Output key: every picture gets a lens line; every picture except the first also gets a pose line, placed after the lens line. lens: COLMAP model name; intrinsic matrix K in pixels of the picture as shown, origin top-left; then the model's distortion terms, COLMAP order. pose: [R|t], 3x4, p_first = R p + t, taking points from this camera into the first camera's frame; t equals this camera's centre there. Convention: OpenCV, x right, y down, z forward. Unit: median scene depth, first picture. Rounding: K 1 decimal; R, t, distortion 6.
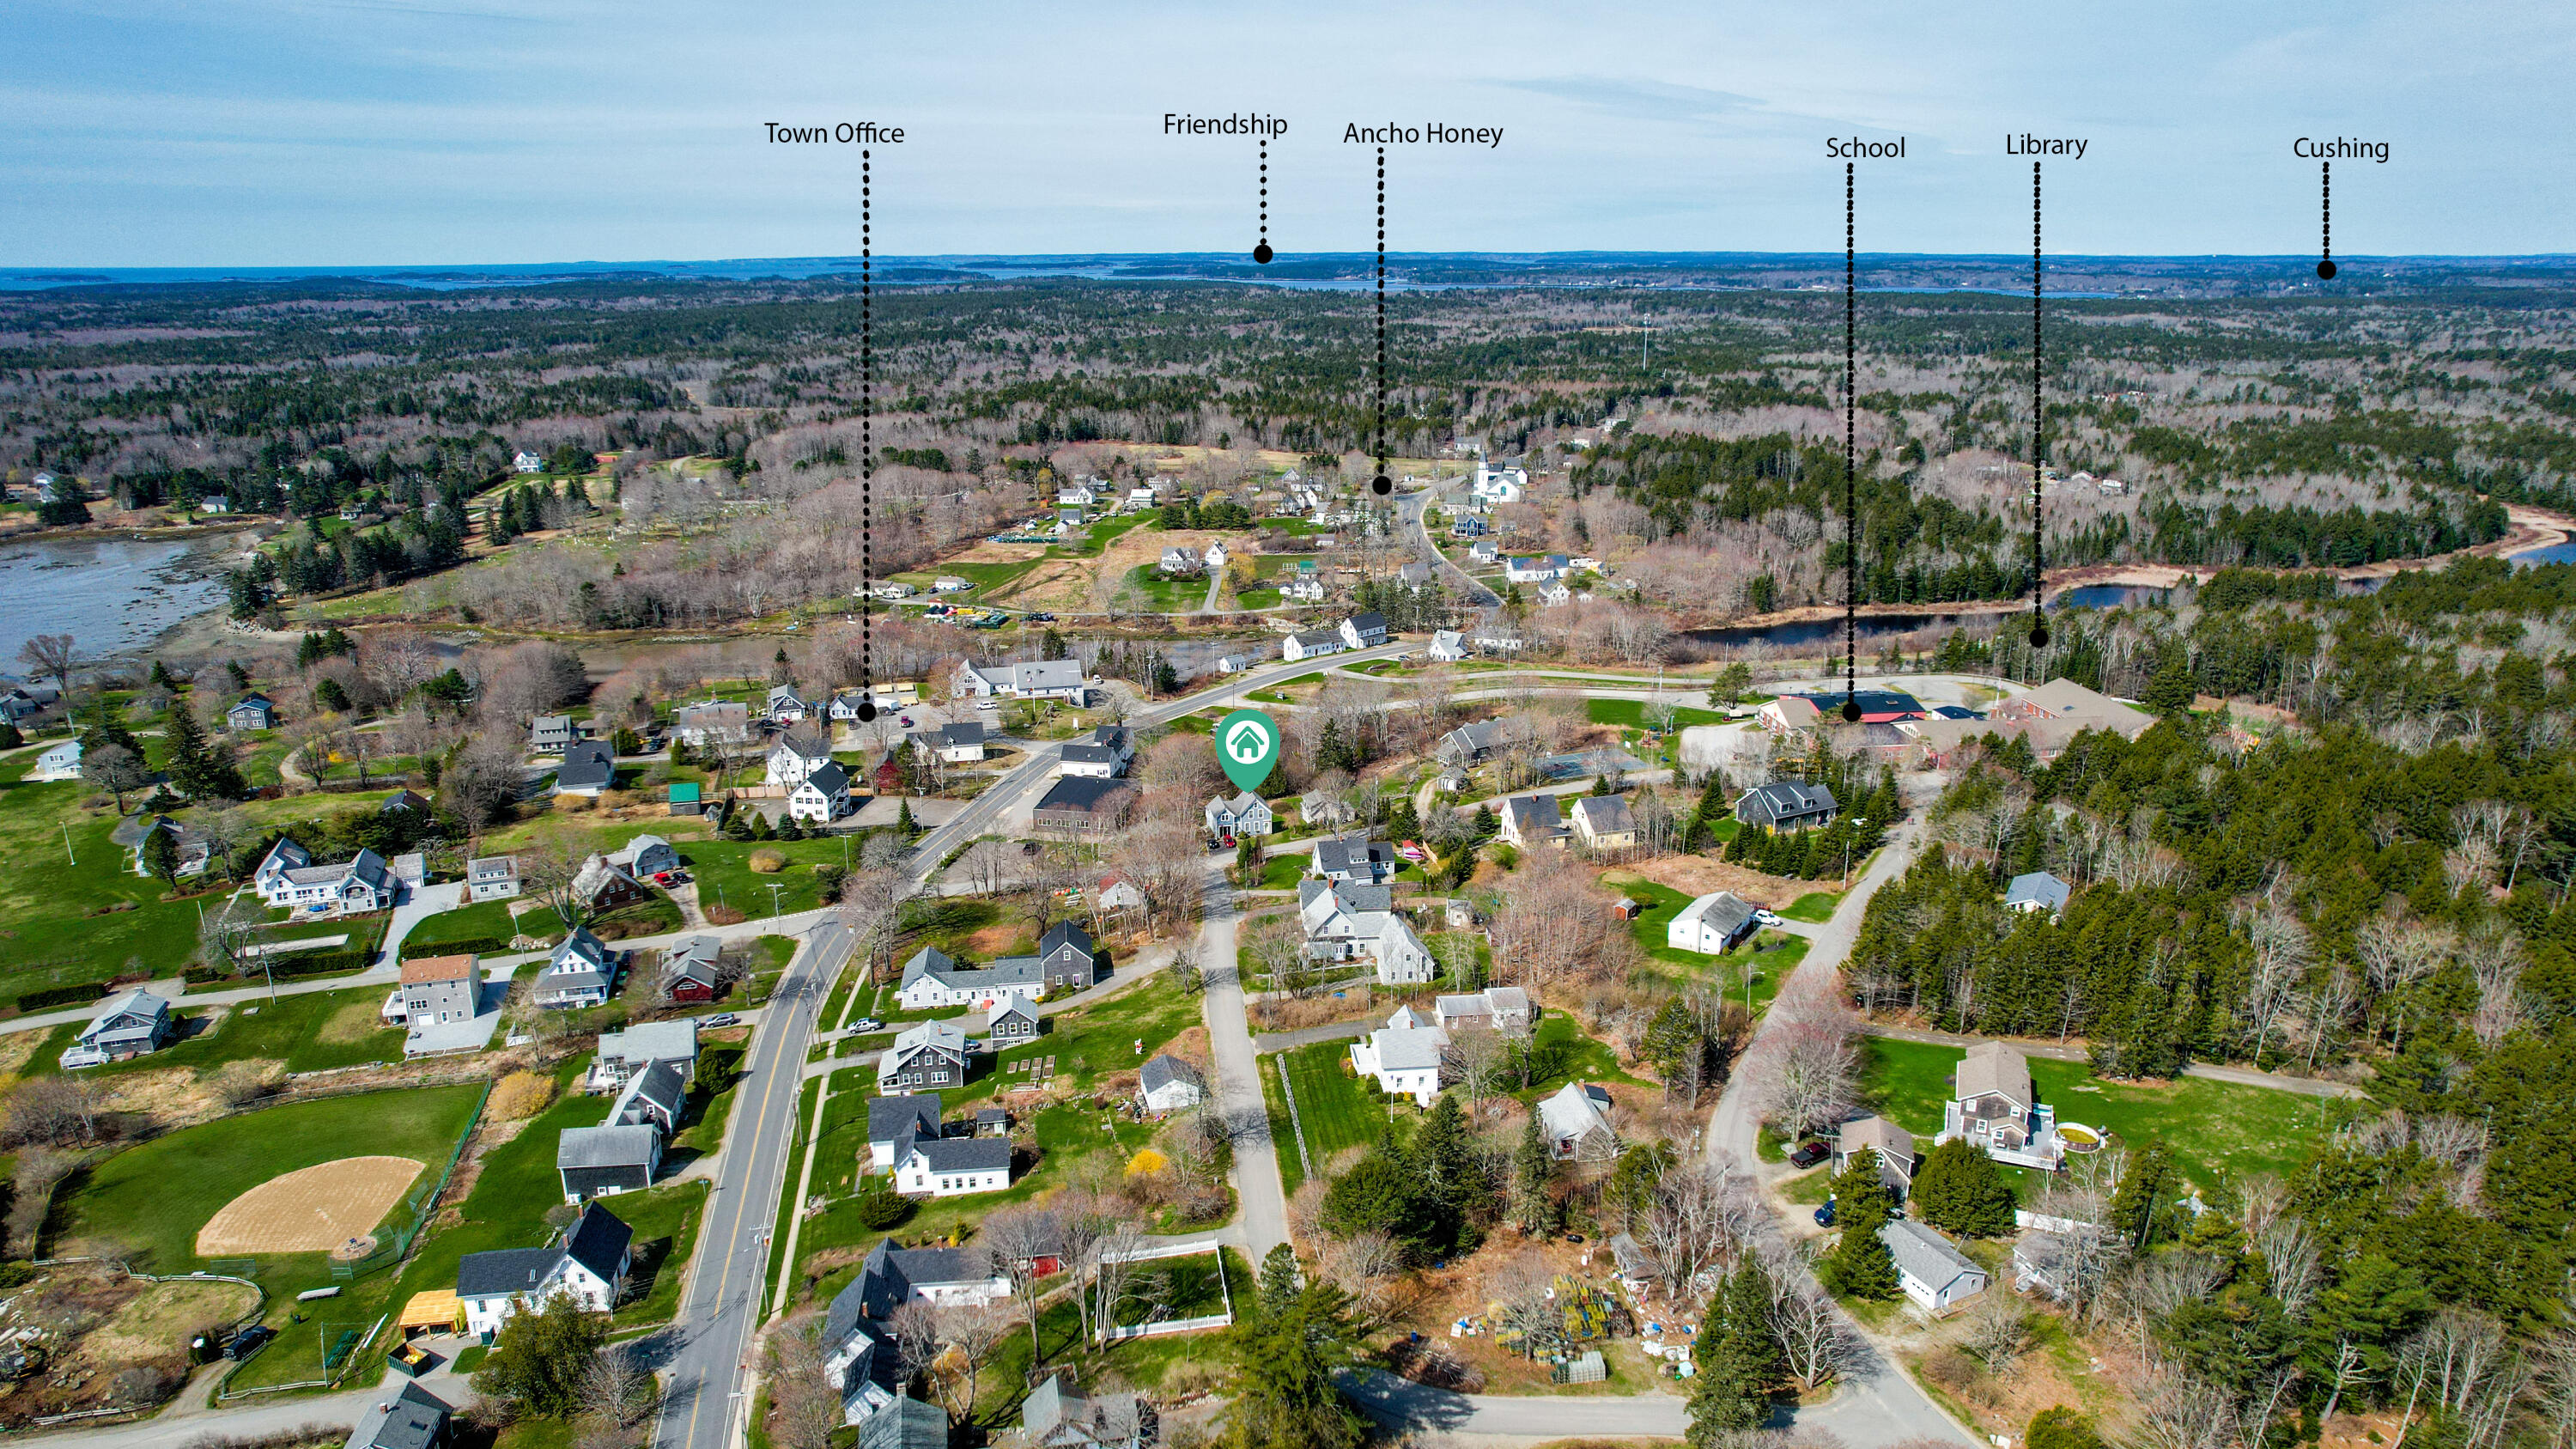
lens RADIAL K [[1643.8, 0, 1279.7], [0, 1643.8, 757.3], [0, 0, 1]] dist [-0.063311, 0.055139]
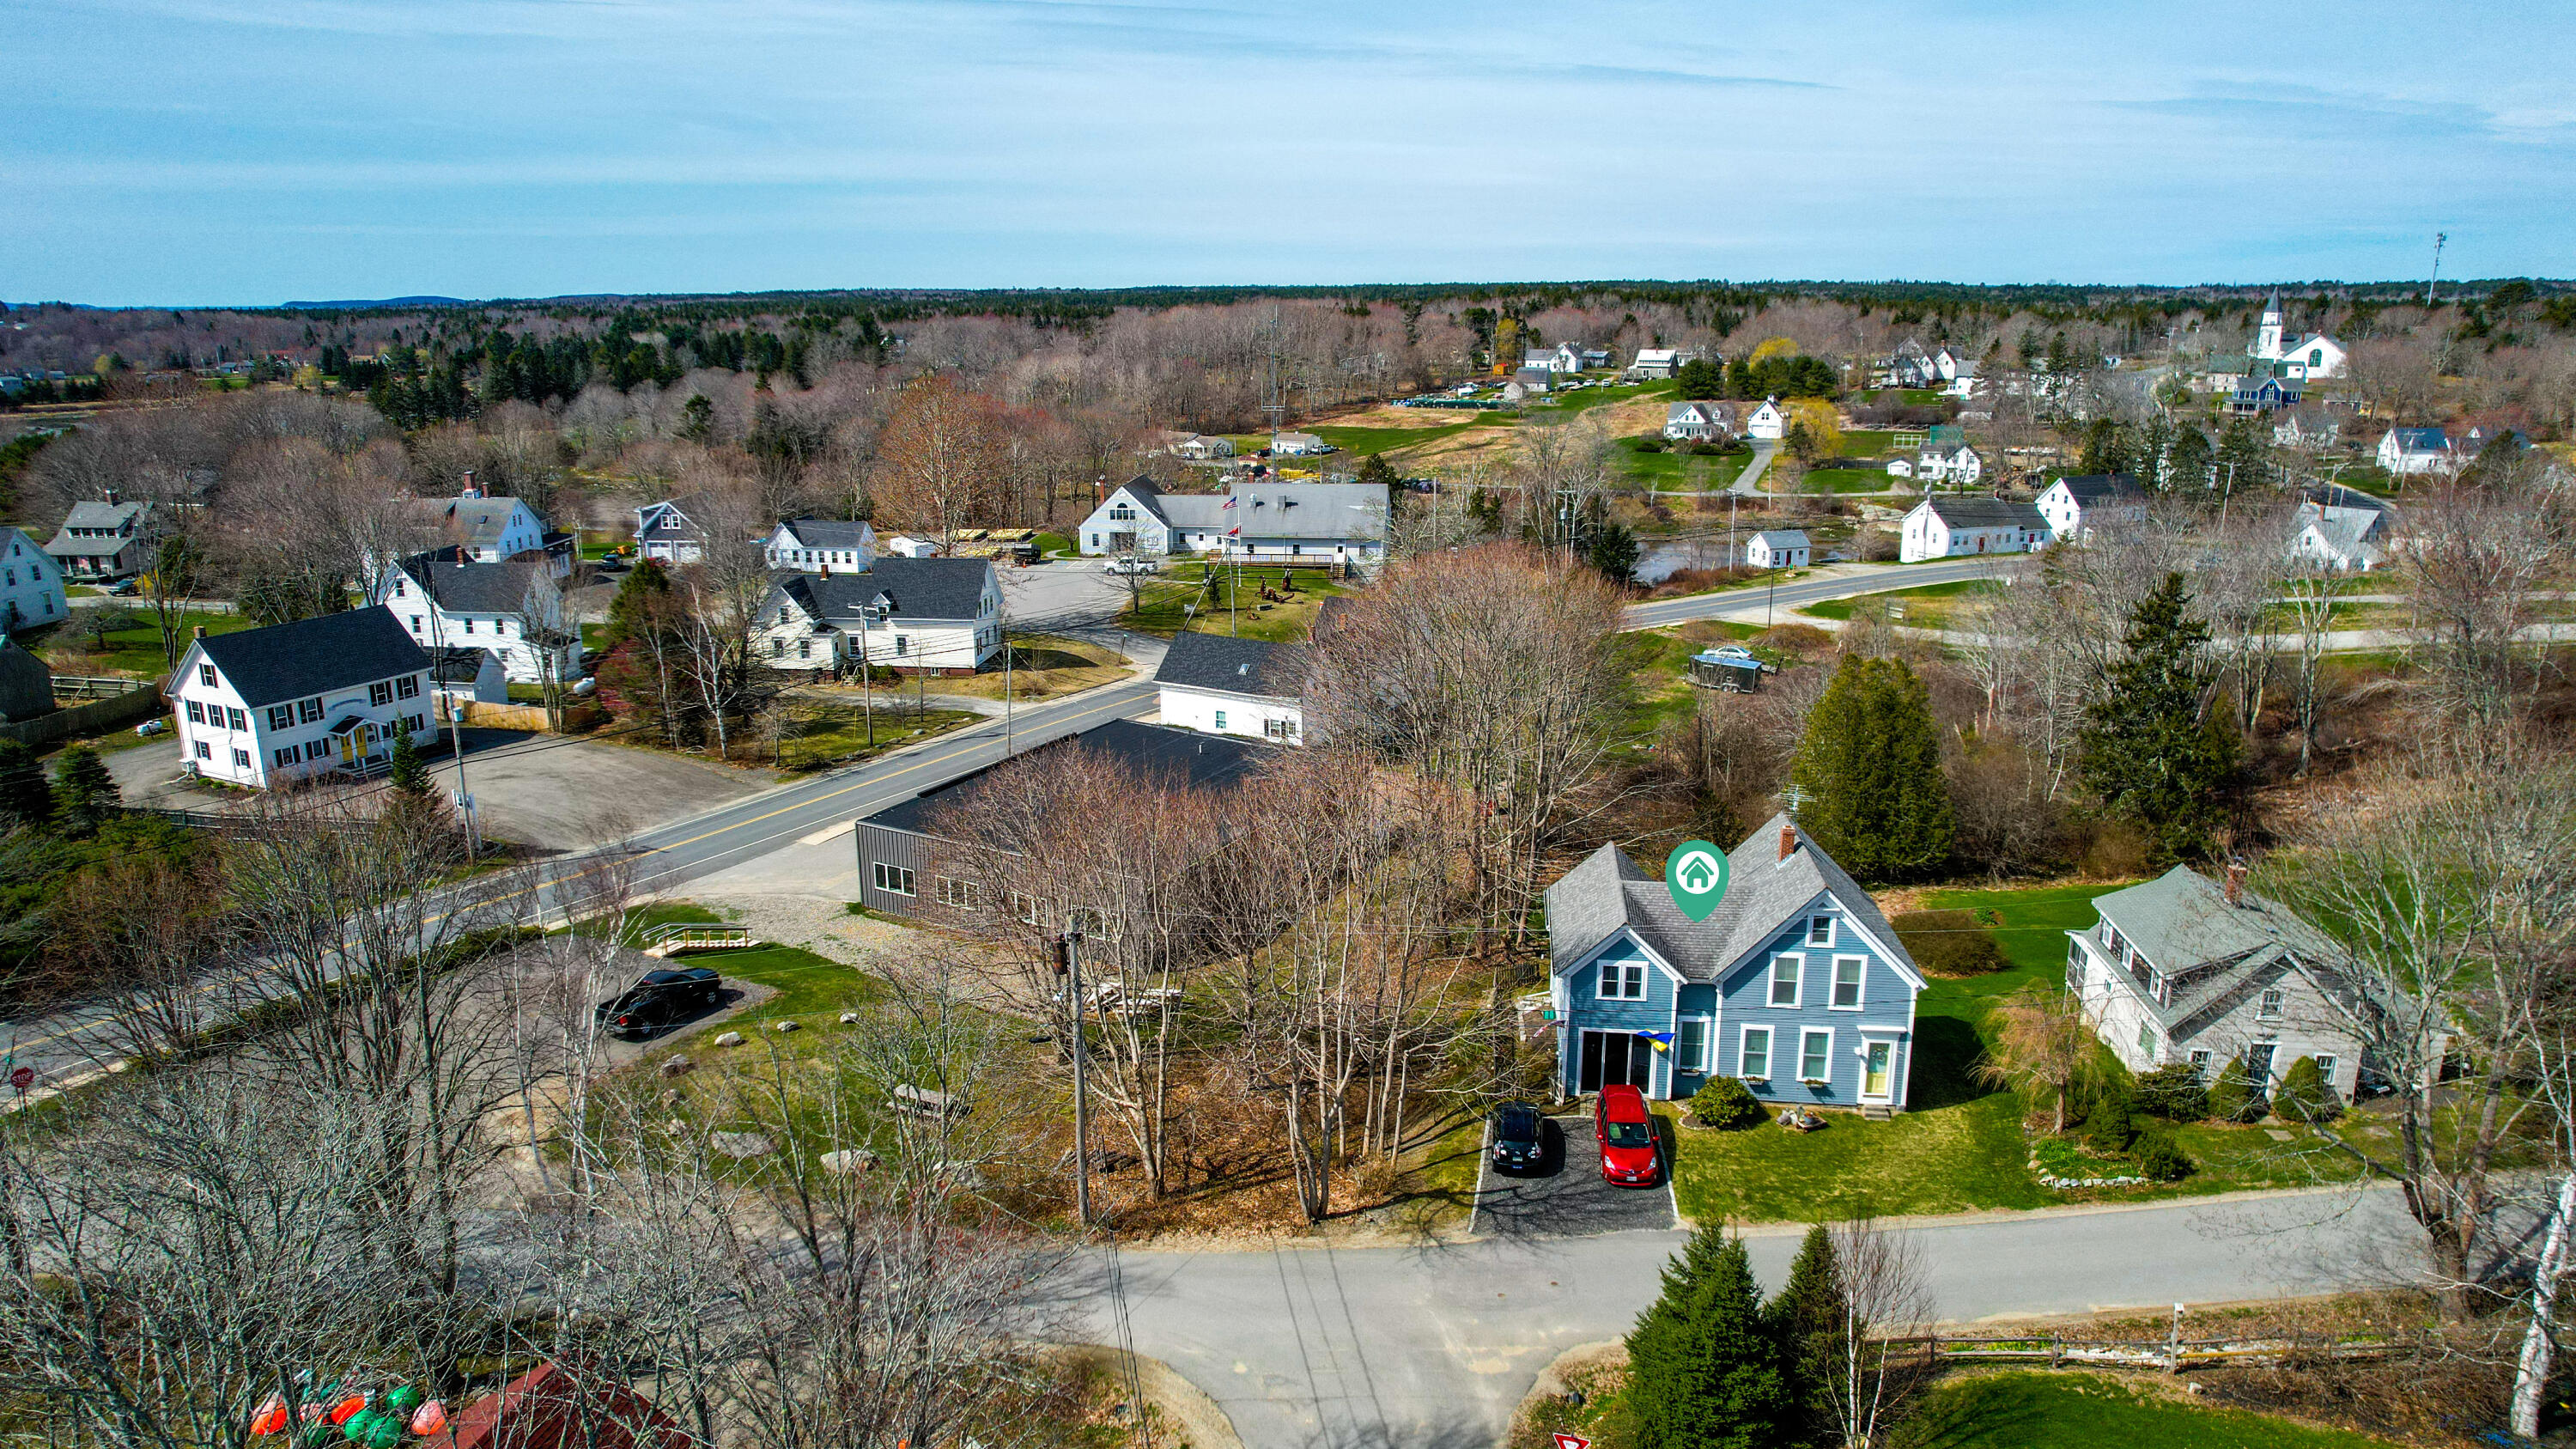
lens RADIAL K [[1643.8, 0, 1279.7], [0, 1643.8, 757.3], [0, 0, 1]] dist [-0.063311, 0.055139]
pose [[0.943100, 0.088007, -0.320652, -0.008337], [-0.095091, 0.995448, -0.006466, 0.010503], [0.318623, 0.036589, 0.947175, 0.468573]]
